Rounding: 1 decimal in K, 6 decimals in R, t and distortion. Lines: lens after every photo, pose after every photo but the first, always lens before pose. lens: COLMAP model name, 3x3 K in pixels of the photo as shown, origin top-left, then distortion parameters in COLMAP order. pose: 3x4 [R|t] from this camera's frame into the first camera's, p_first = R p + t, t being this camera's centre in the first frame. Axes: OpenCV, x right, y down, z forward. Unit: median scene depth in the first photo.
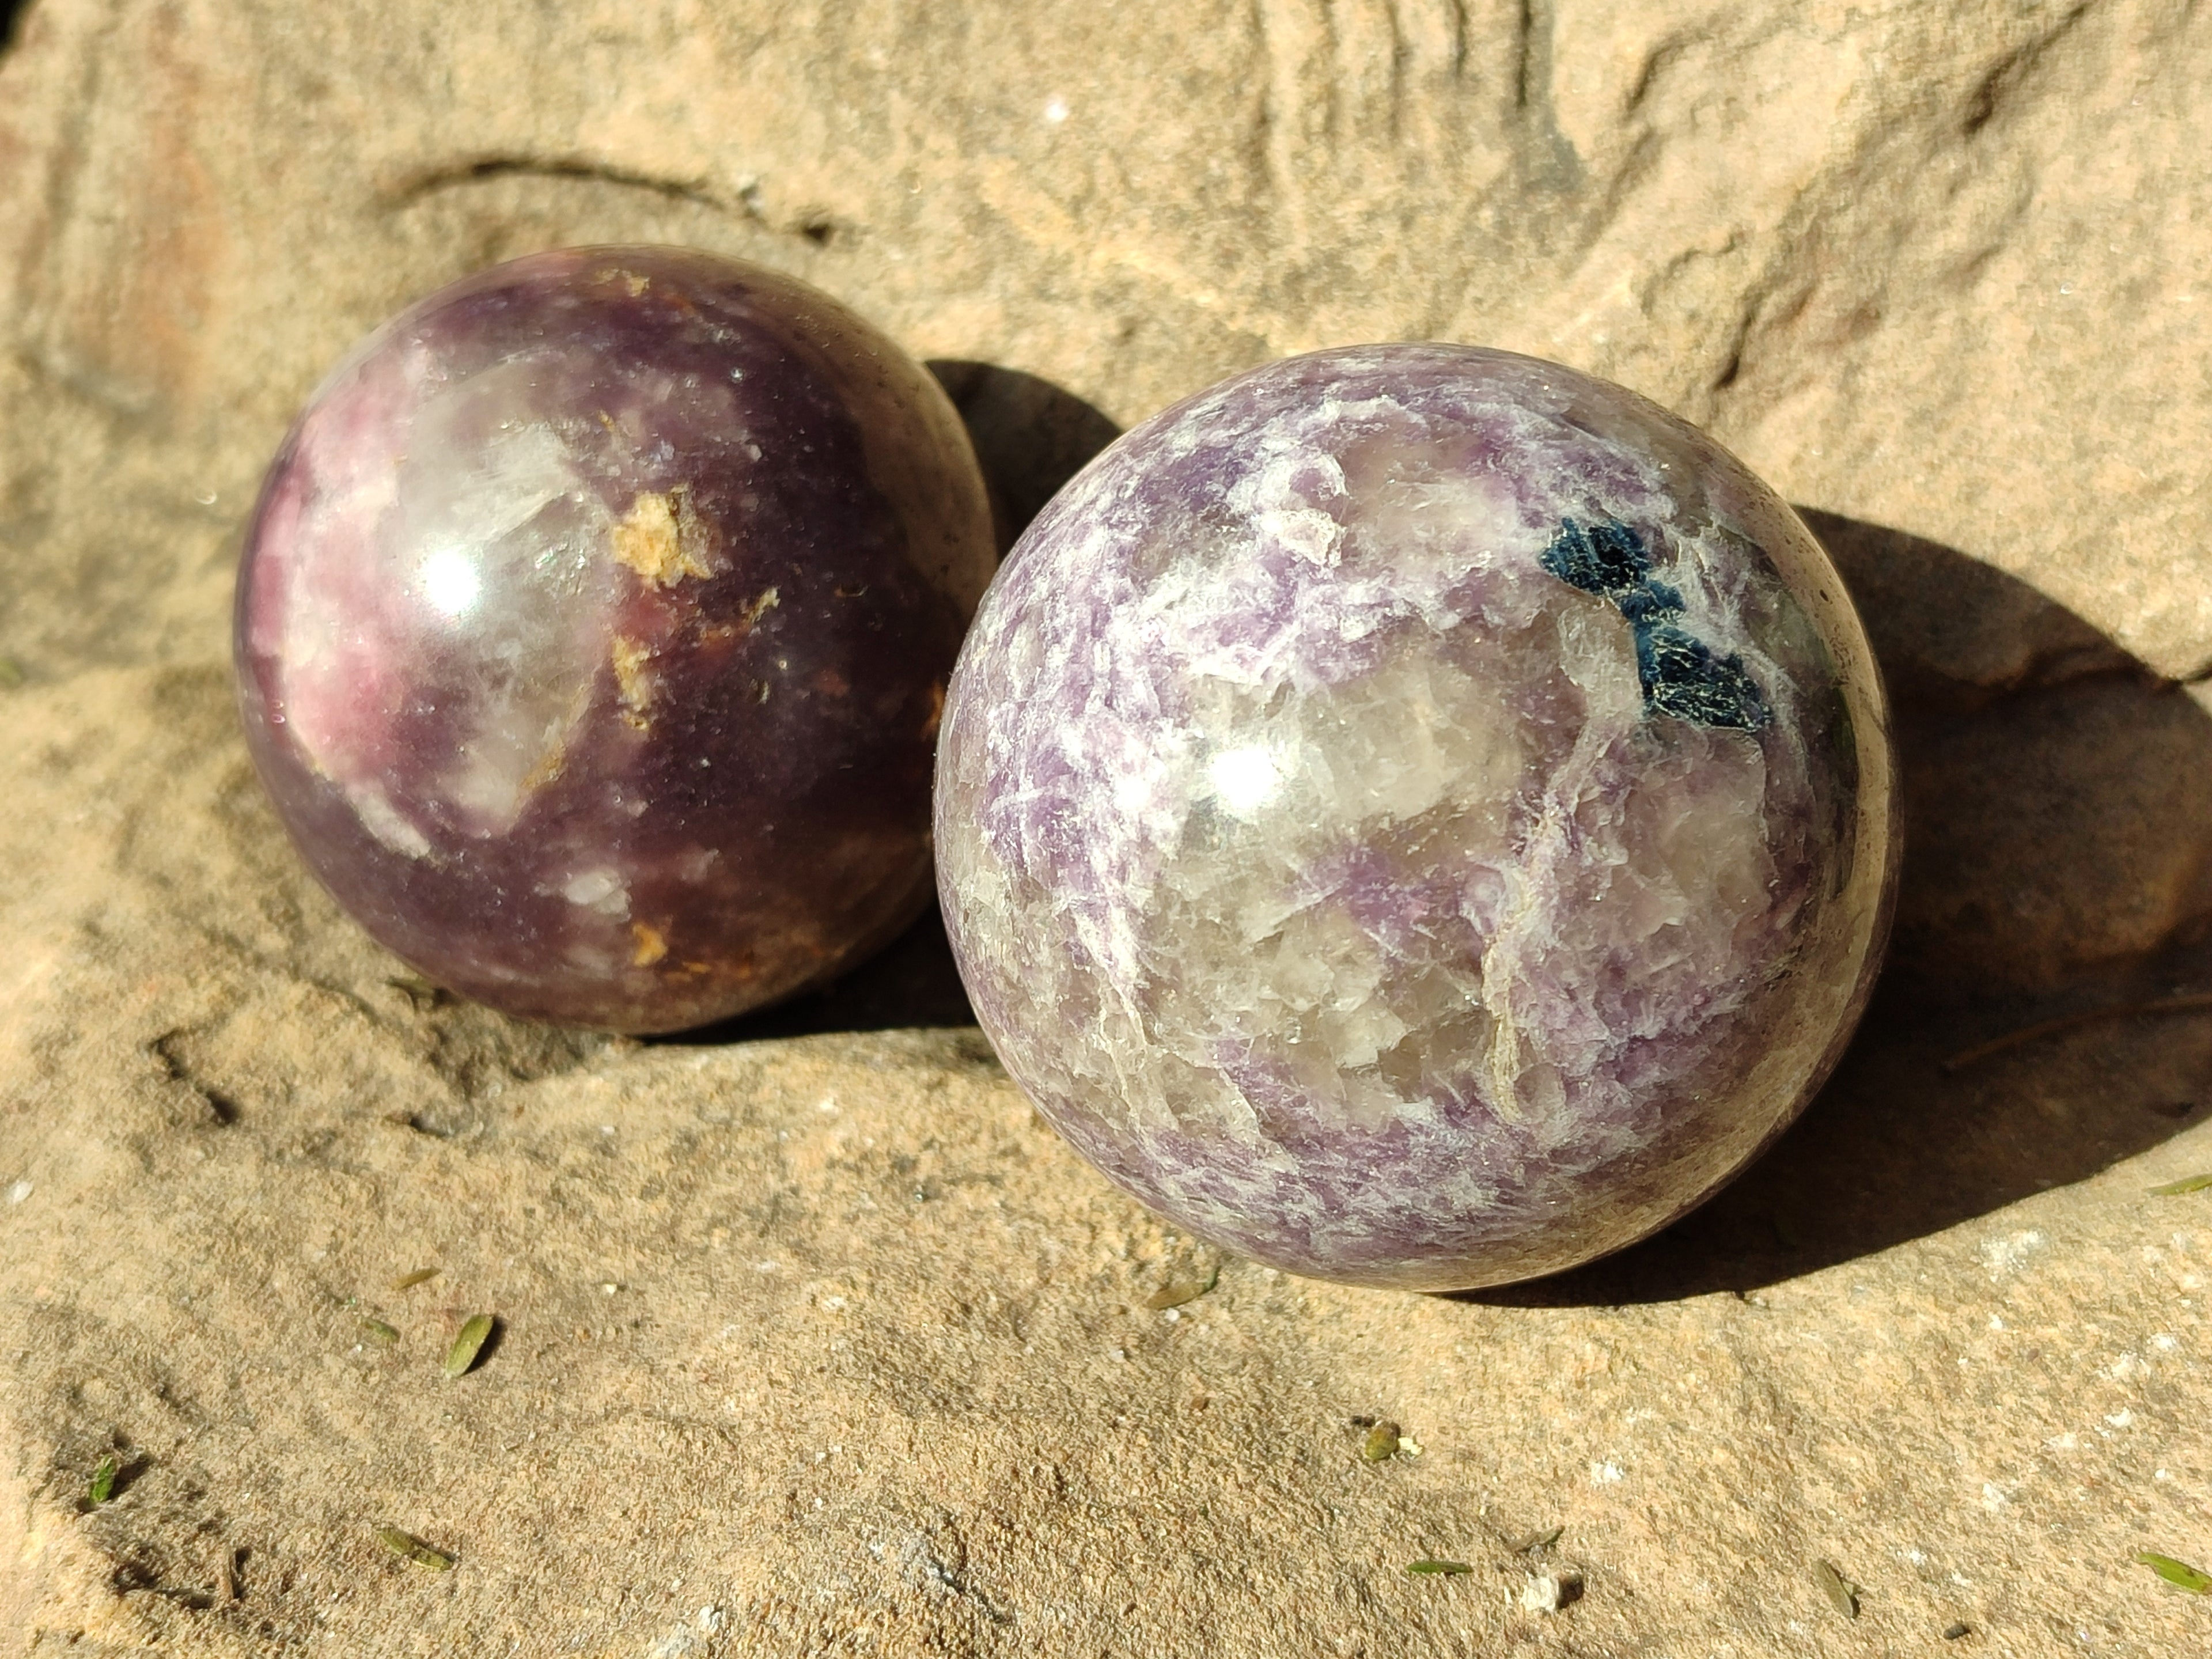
lens RADIAL K [[3575.2, 0, 1103.8], [0, 3575.2, 827.6], [0, 0, 1]] dist [0.289493, 0.000000]
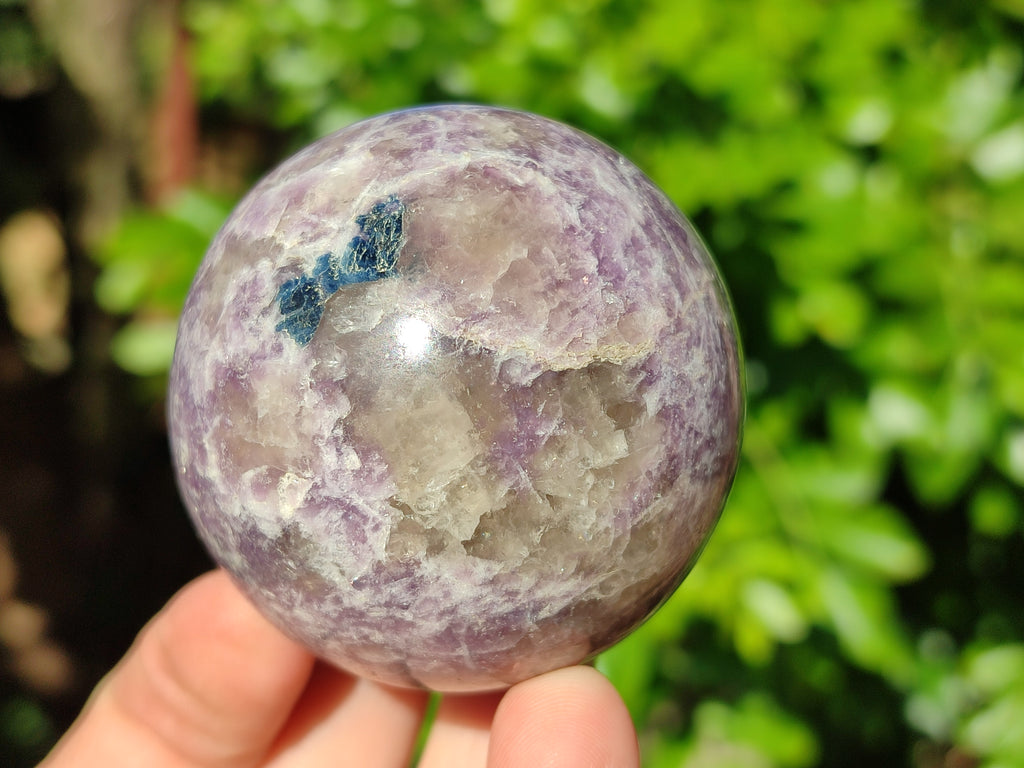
lens RADIAL K [[1655.1, 0, 512.2], [0, 1655.1, 382.3], [0, 0, 1]] dist [0.289493, 0.000000]
pose [[-0.055015, -0.998080, 0.028464, 0.077457], [0.997090, -0.053409, 0.054400, -0.022689], [-0.052775, 0.031374, 0.998113, 0.258258]]
